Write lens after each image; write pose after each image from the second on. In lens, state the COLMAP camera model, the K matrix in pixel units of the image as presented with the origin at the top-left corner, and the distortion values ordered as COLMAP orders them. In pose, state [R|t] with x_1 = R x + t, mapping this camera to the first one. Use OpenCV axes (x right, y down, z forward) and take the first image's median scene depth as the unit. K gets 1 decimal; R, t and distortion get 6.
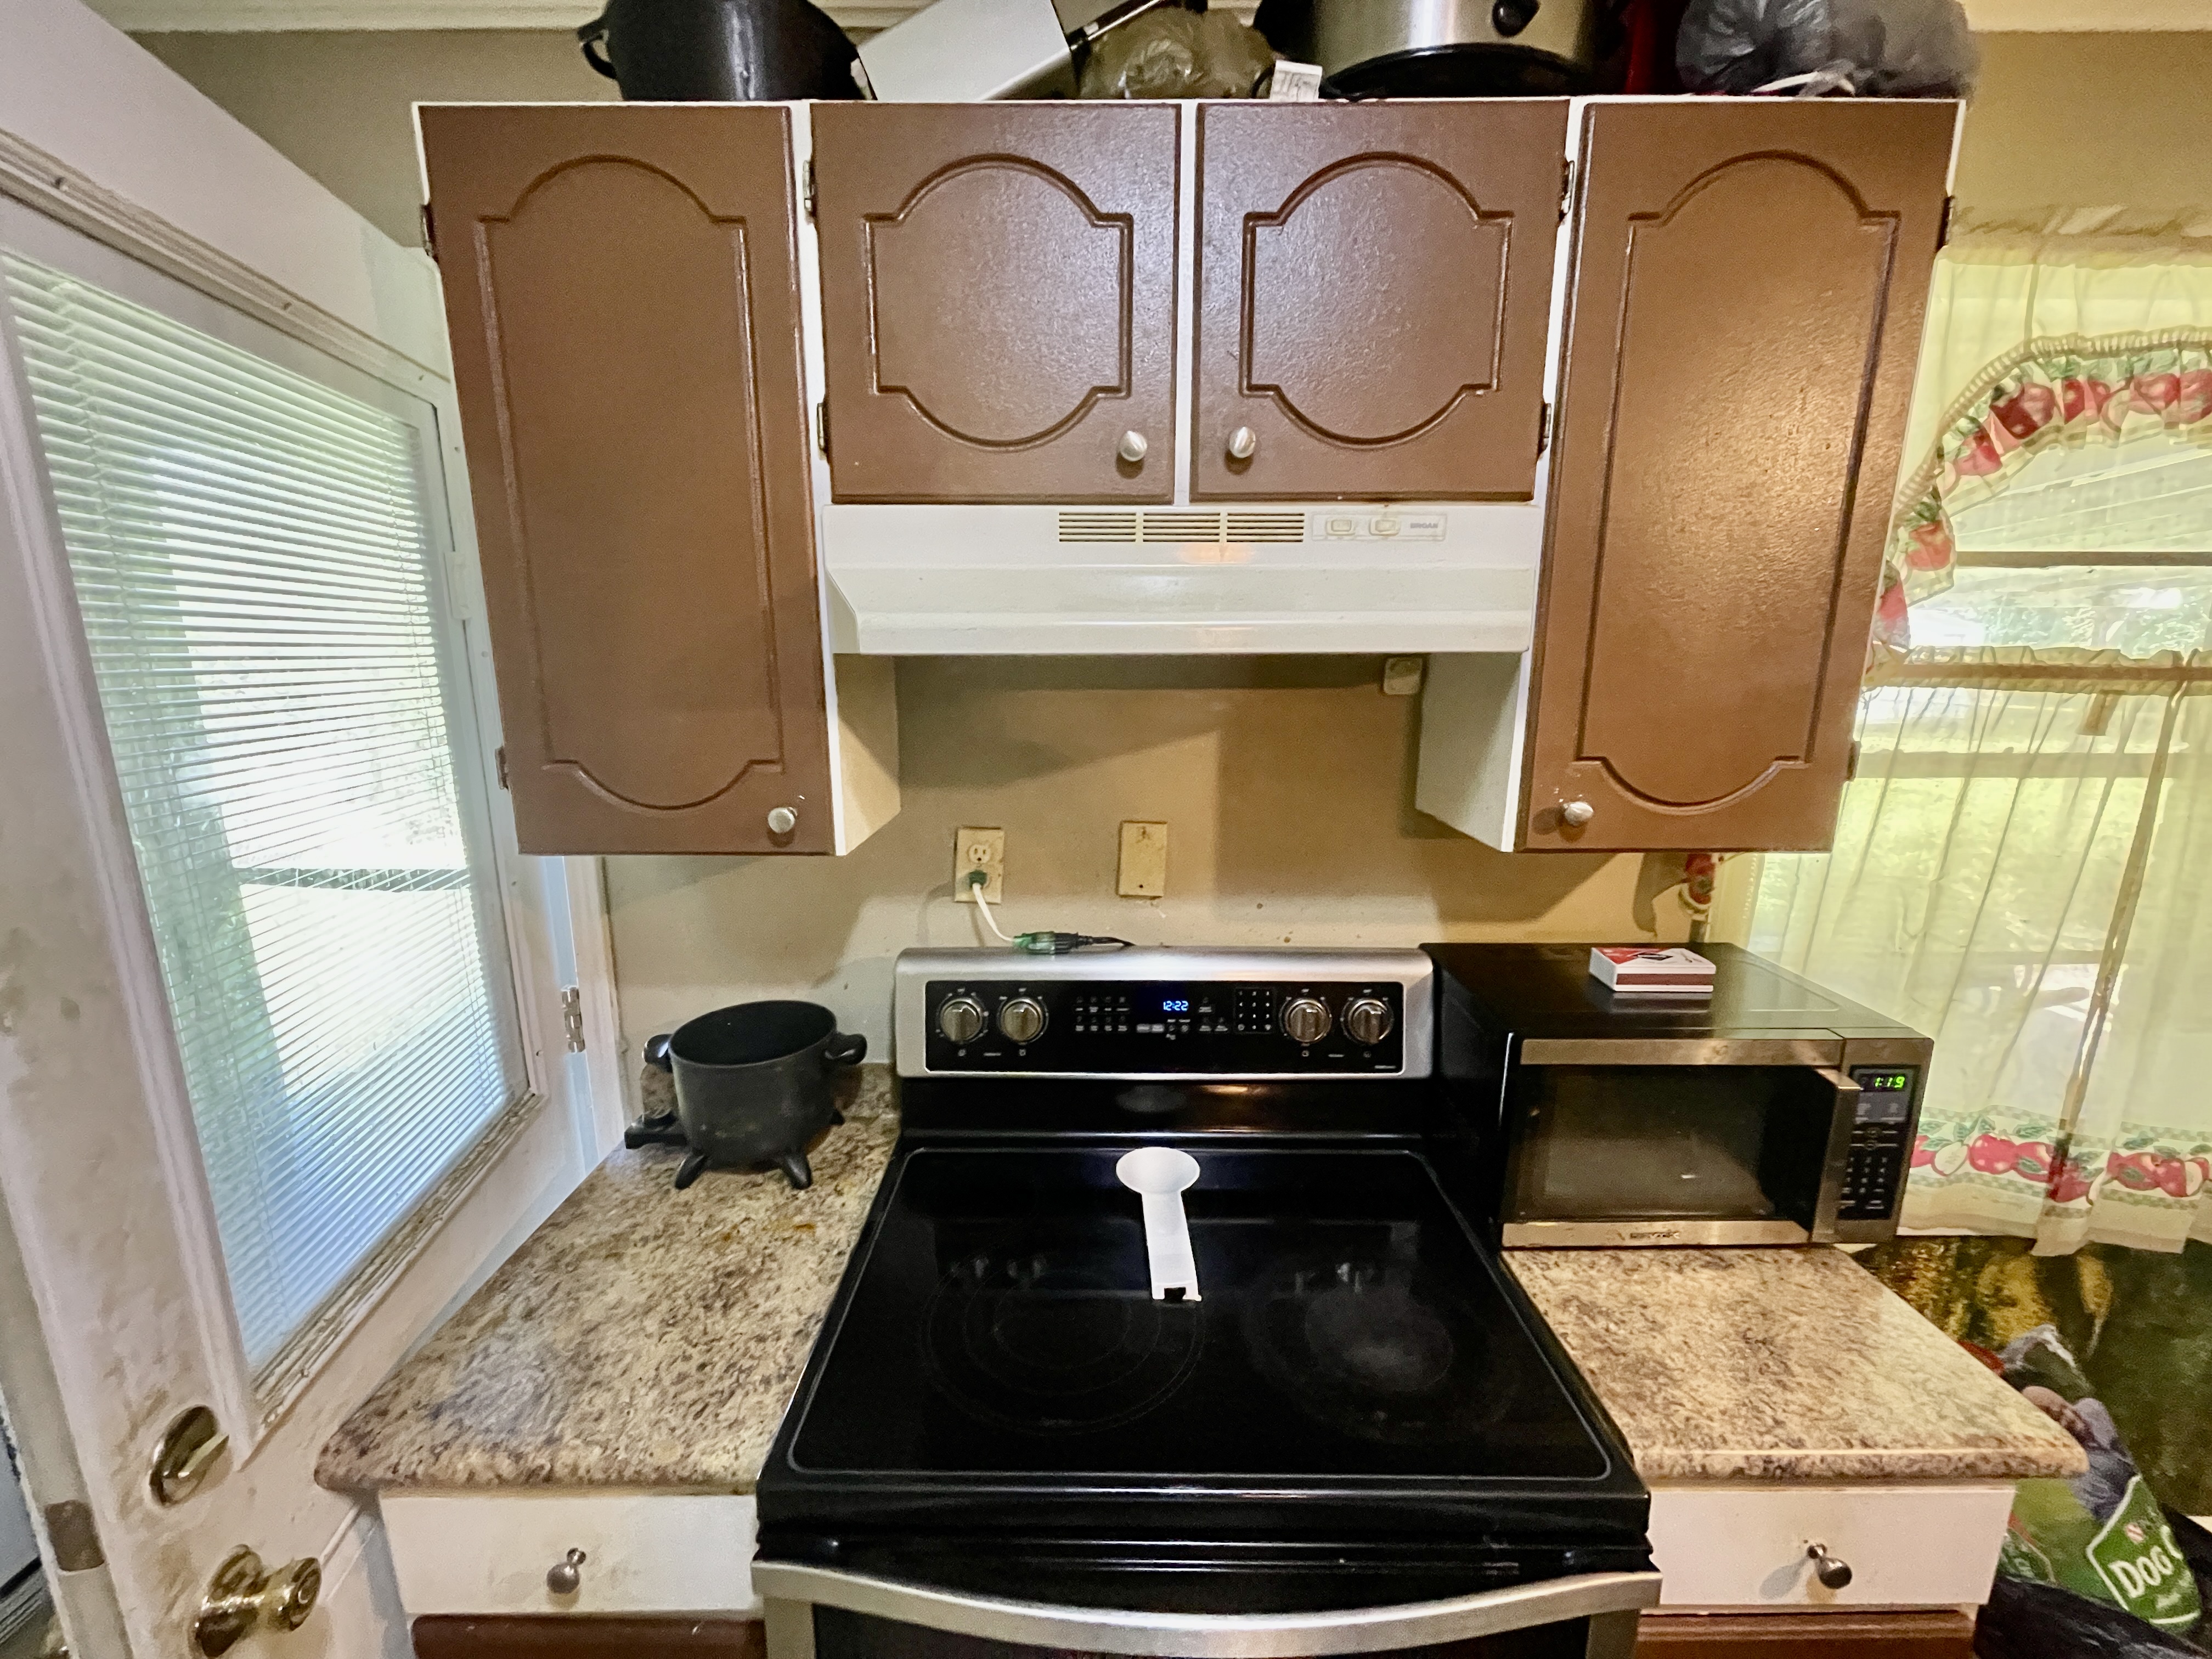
lens RADIAL K [[889.0, 0, 1104.7], [0, 889.0, 836.8], [0, 0, 1]] dist [-0.000606, -0.000387]
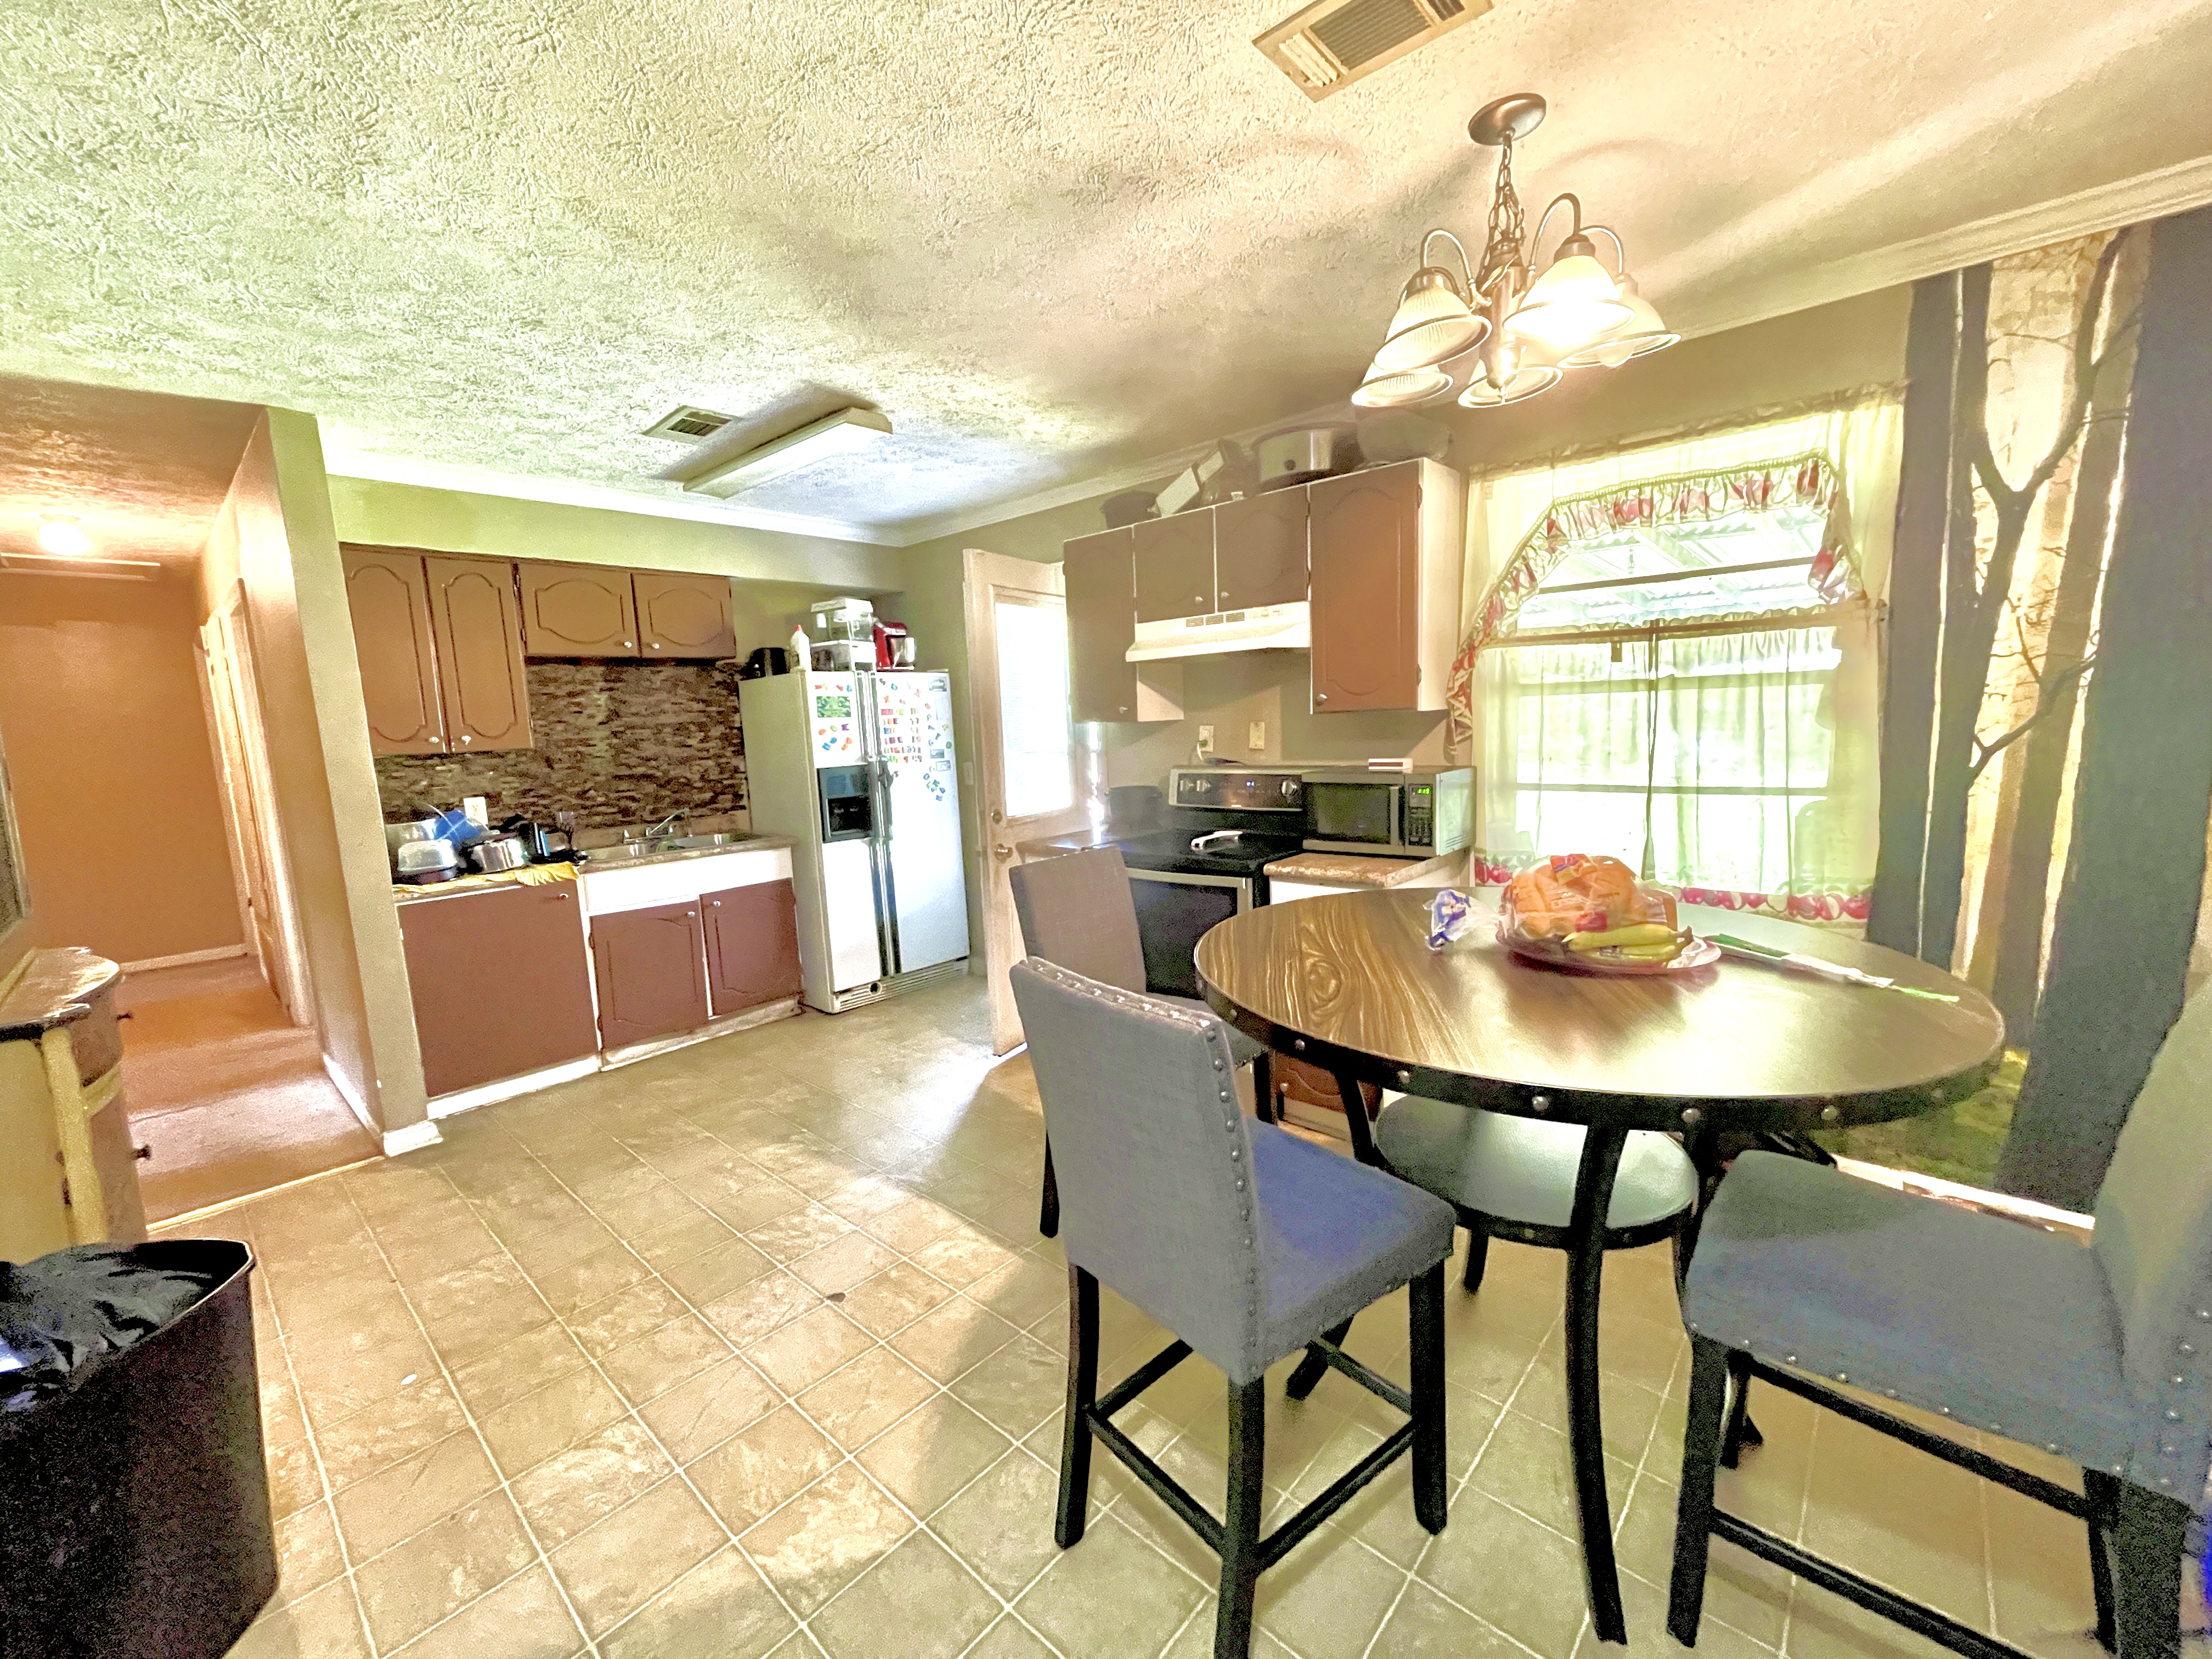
lens RADIAL K [[889.0, 0, 1097.3], [0, 889.0, 838.3], [0, 0, 1]] dist [-0.000606, -0.000387]
pose [[0.749929, 0.058930, -0.658888, 1.658676], [-0.088910, 0.995966, -0.012118, 0.464365], [0.655516, 0.067670, 0.752143, -1.469405]]
